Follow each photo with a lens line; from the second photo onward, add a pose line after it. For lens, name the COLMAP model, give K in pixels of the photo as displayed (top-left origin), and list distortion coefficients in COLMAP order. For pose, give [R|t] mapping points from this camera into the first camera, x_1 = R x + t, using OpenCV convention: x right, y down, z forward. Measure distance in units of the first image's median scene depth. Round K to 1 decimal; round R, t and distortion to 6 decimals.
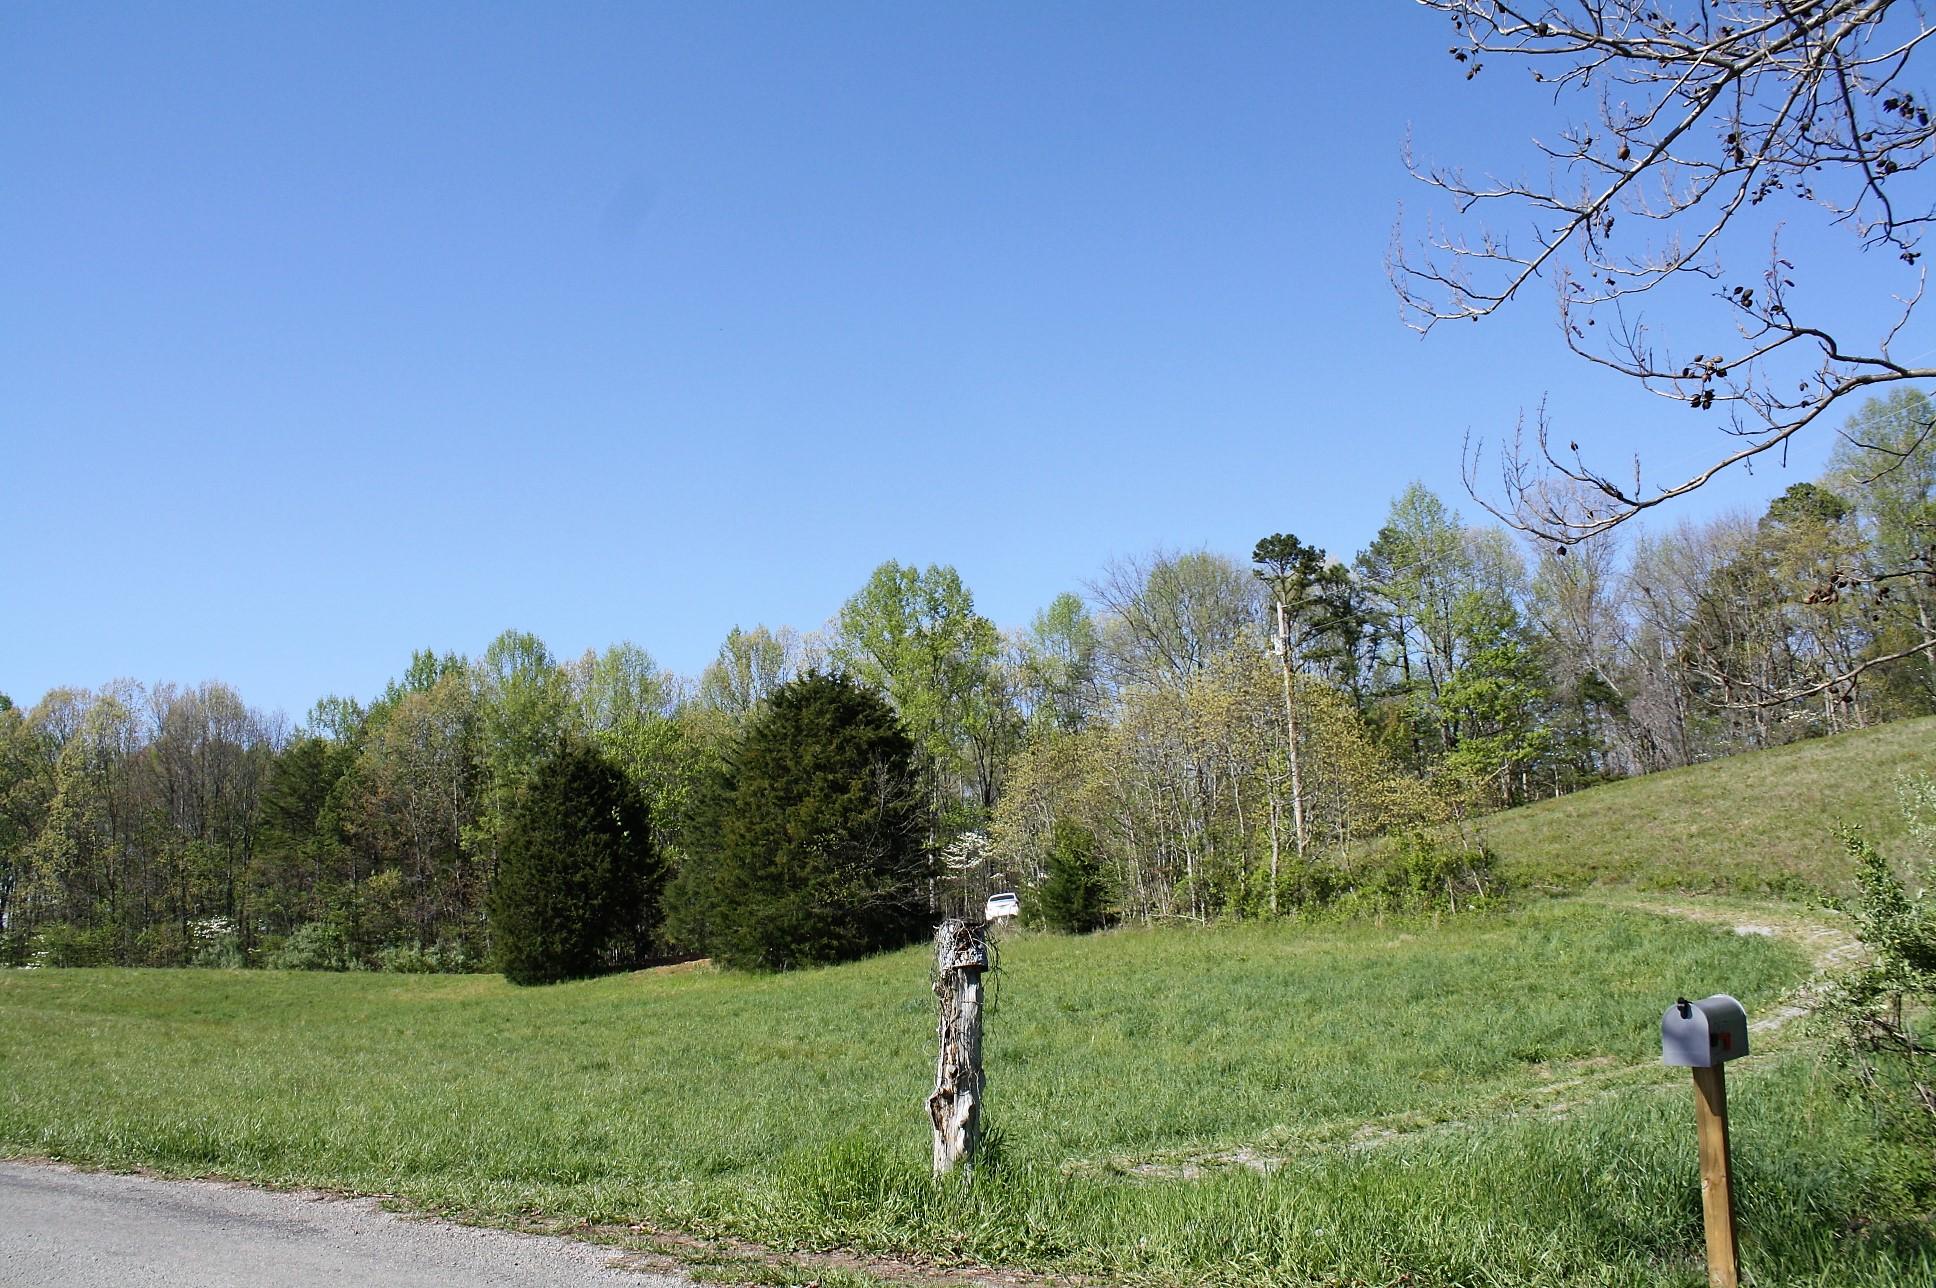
lens RADIAL K [[1623.2, 0, 953.0], [0, 1623.2, 616.3], [0, 0, 1]] dist [-0.172981, 0.159656]
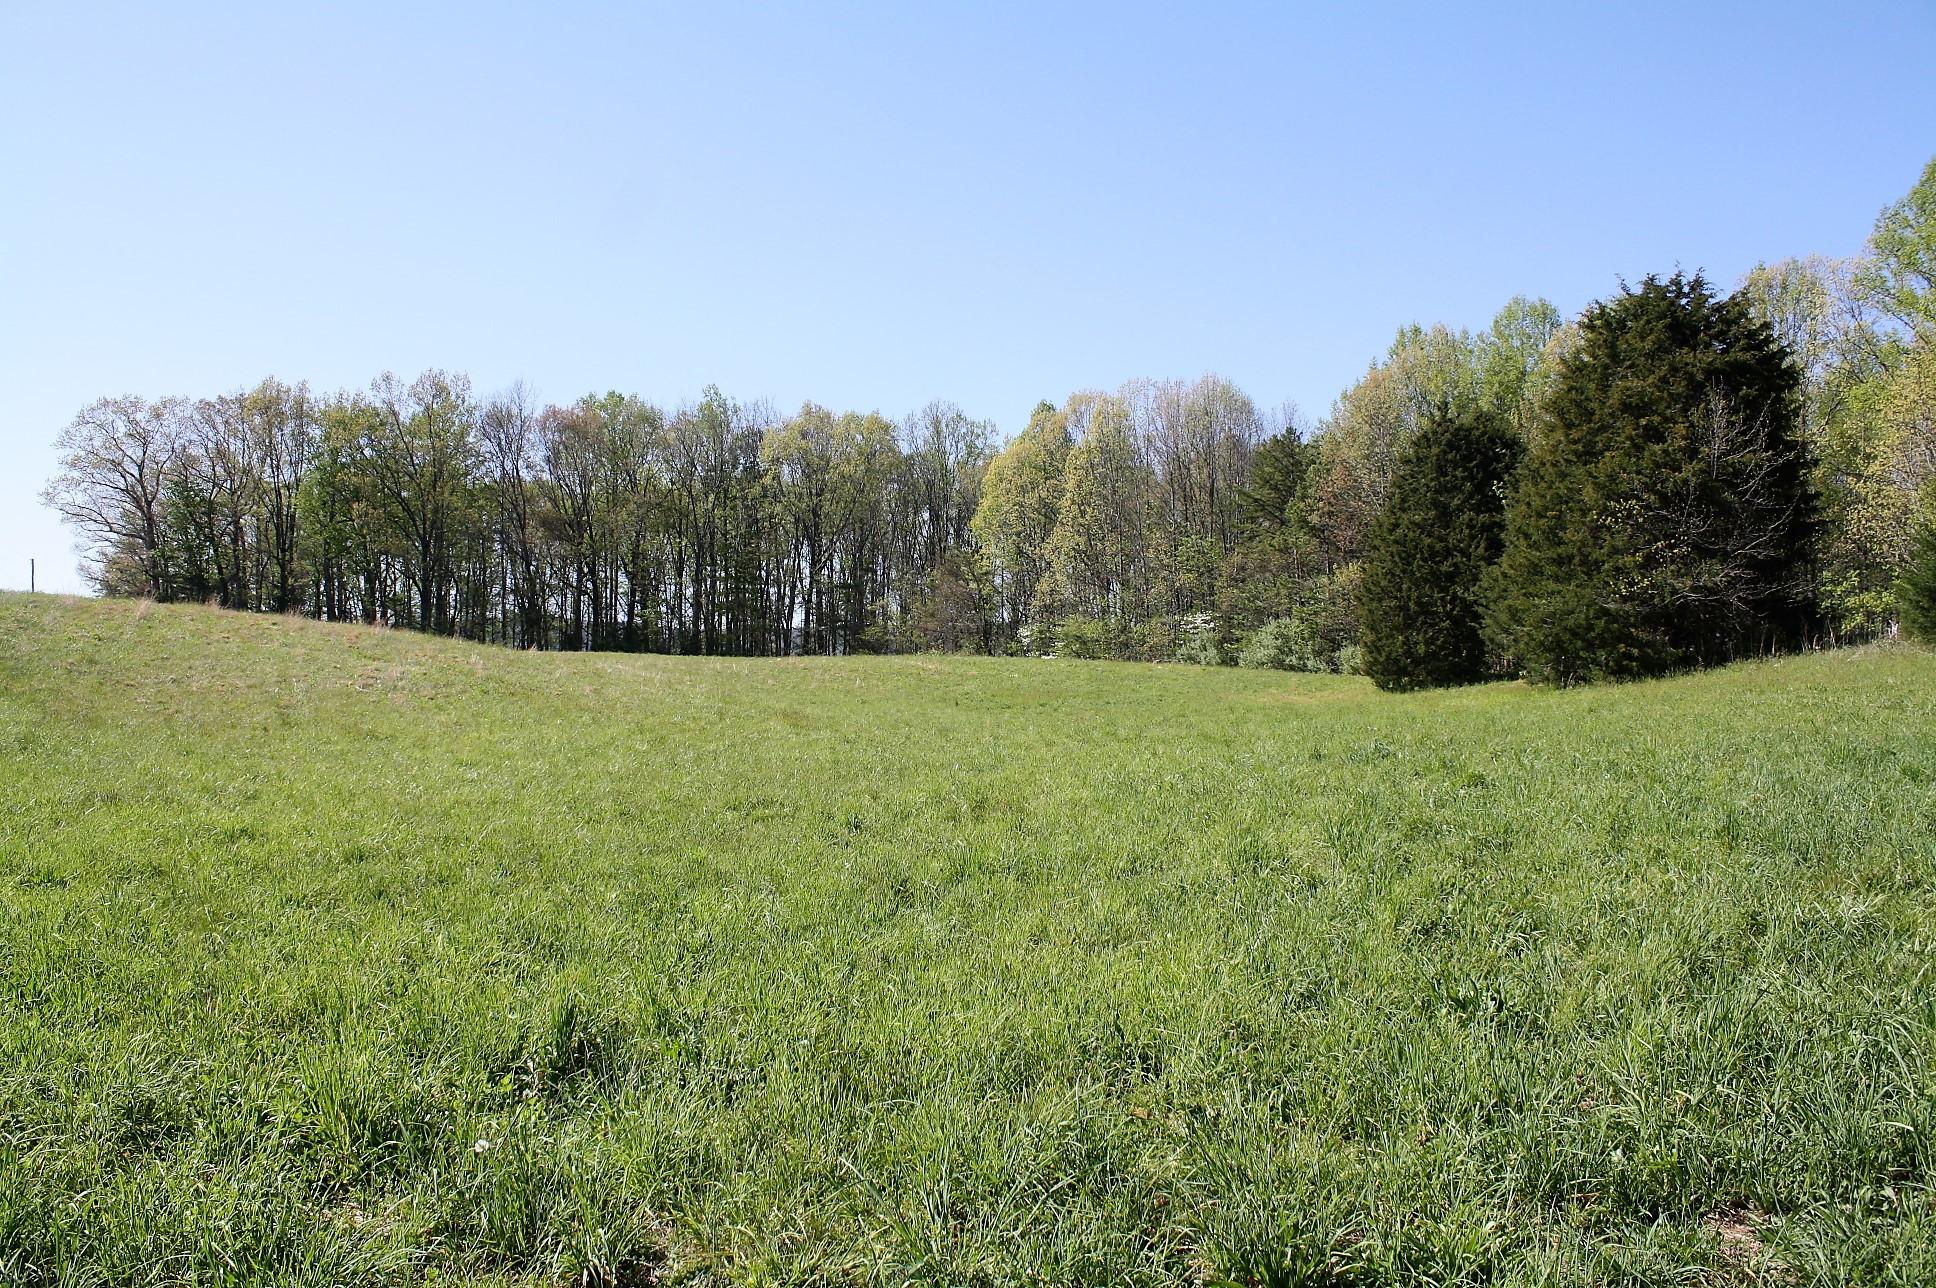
lens RADIAL K [[1631.7, 0, 959.2], [0, 1631.7, 627.9], [0, 0, 1]] dist [-0.164277, 0.154863]
pose [[0.763417, 0.033712, -0.645026, 0.109863], [0.090394, 0.983233, 0.158374, 0.037620], [0.639549, -0.179212, 0.747569, 0.198469]]
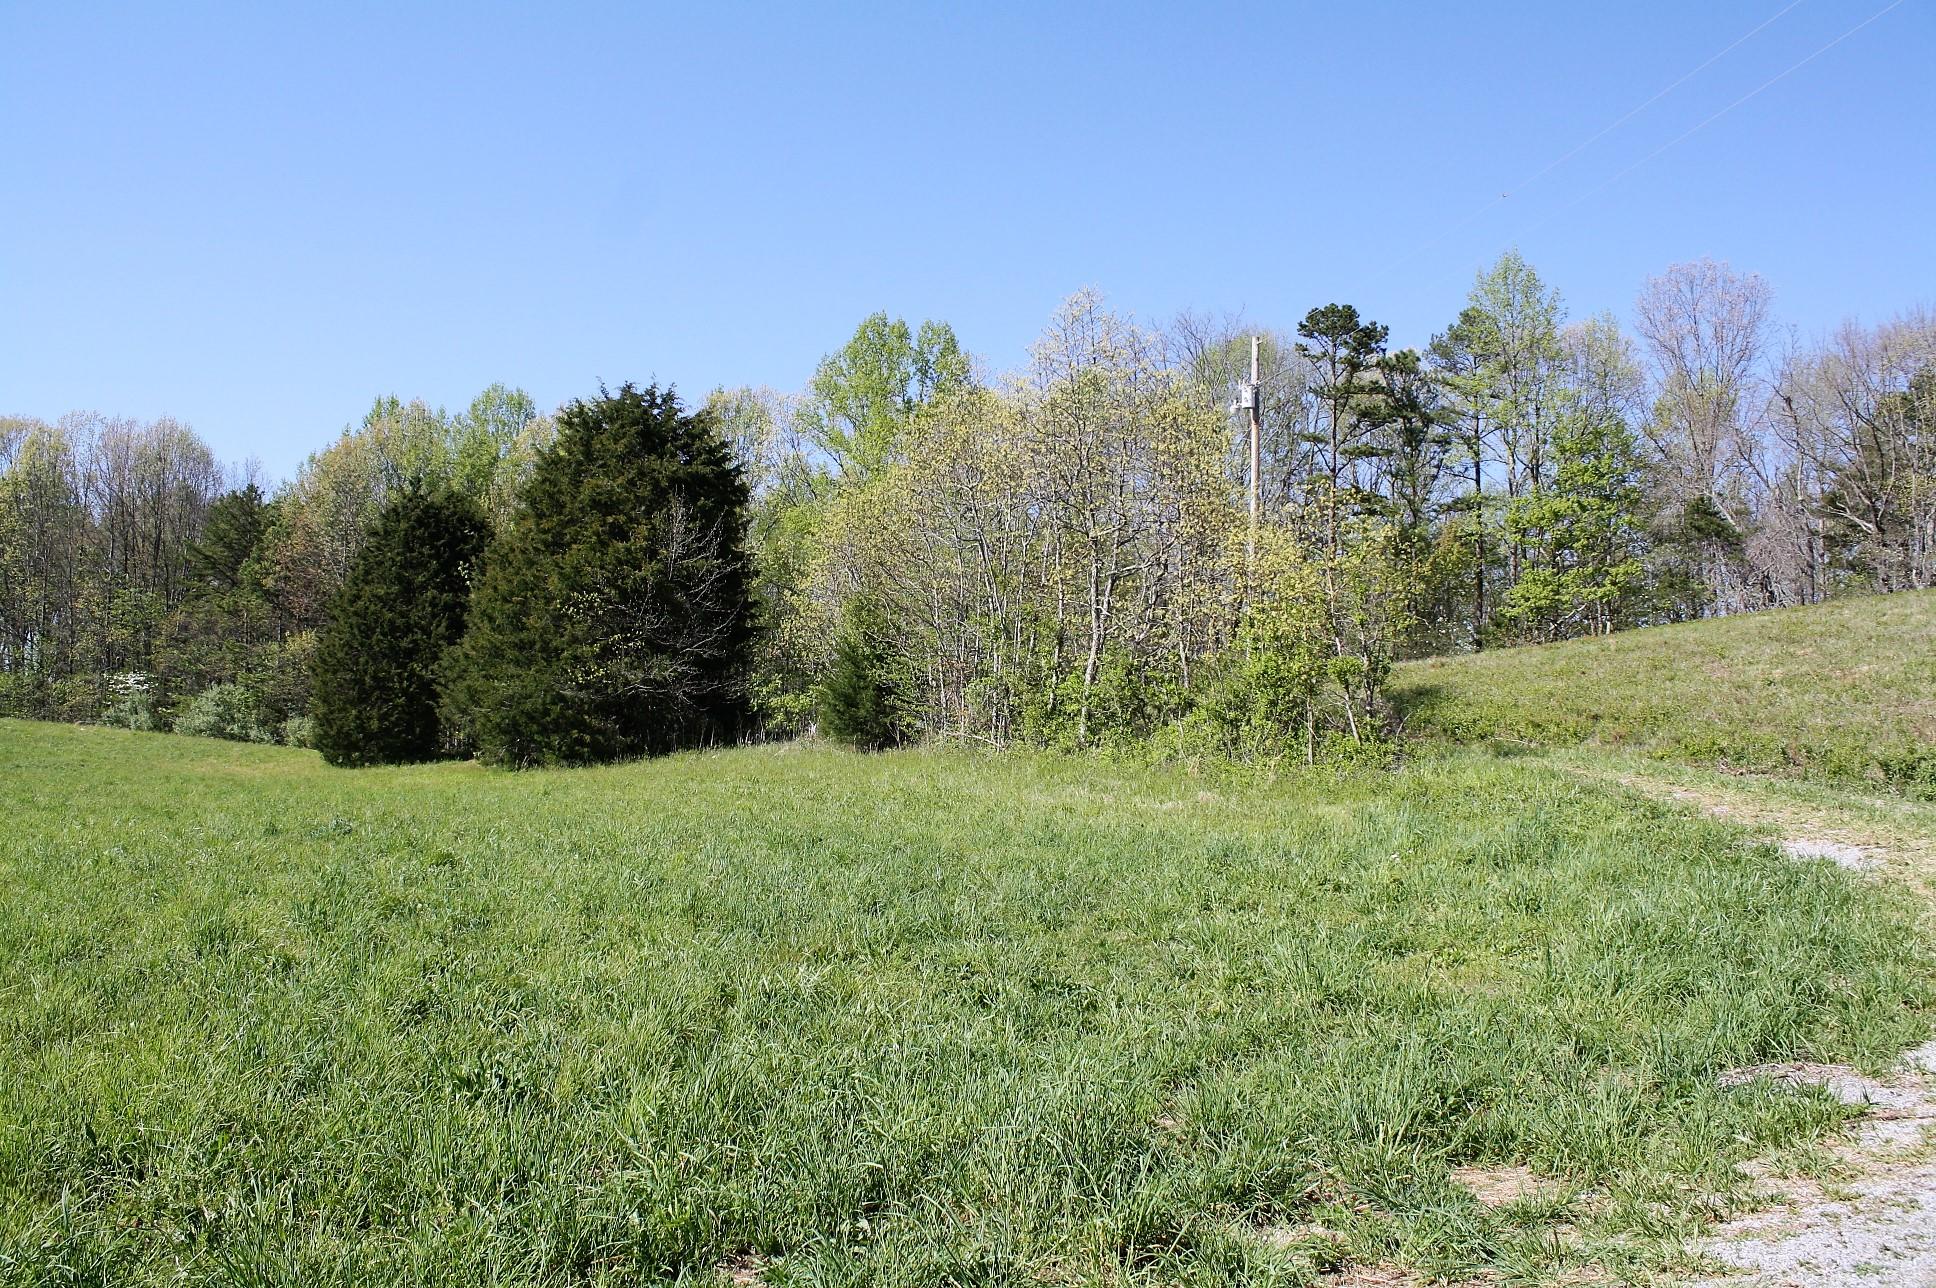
lens RADIAL K [[1631.7, 0, 959.2], [0, 1631.7, 627.9], [0, 0, 1]] dist [-0.164277, 0.154863]
pose [[0.993973, 0.081043, -0.073819, 0.106872], [-0.072152, 0.990621, 0.116039, 0.037468], [0.082531, -0.110014, 0.990498, 0.196541]]
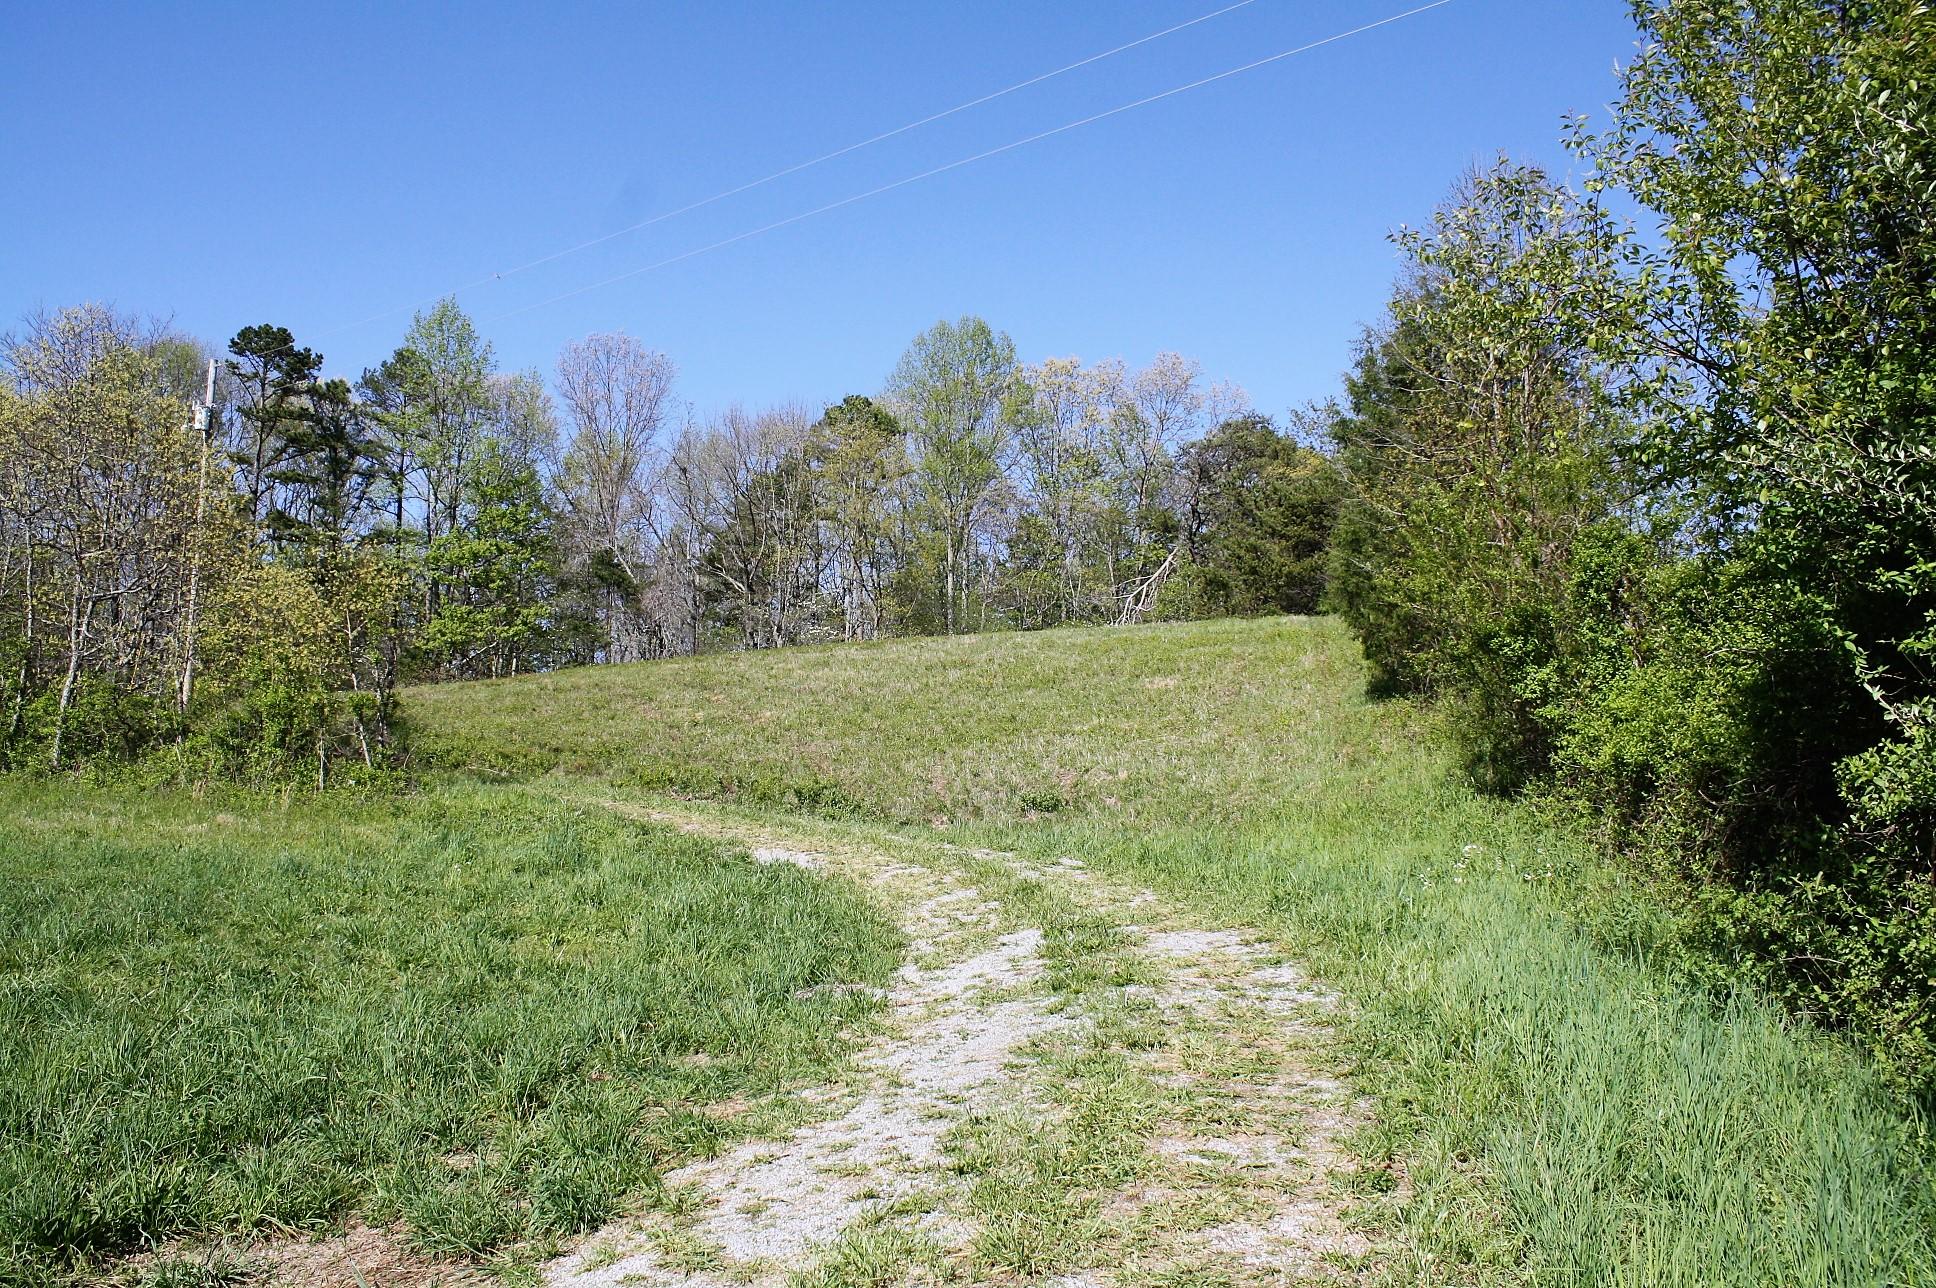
lens RADIAL K [[1631.7, 0, 959.2], [0, 1631.7, 627.9], [0, 0, 1]] dist [-0.164277, 0.154863]
pose [[0.817952, 0.135817, 0.559024, 0.076238], [-0.172614, 0.984900, 0.013281, 0.034581], [-0.548779, -0.107358, 0.829045, 0.166903]]
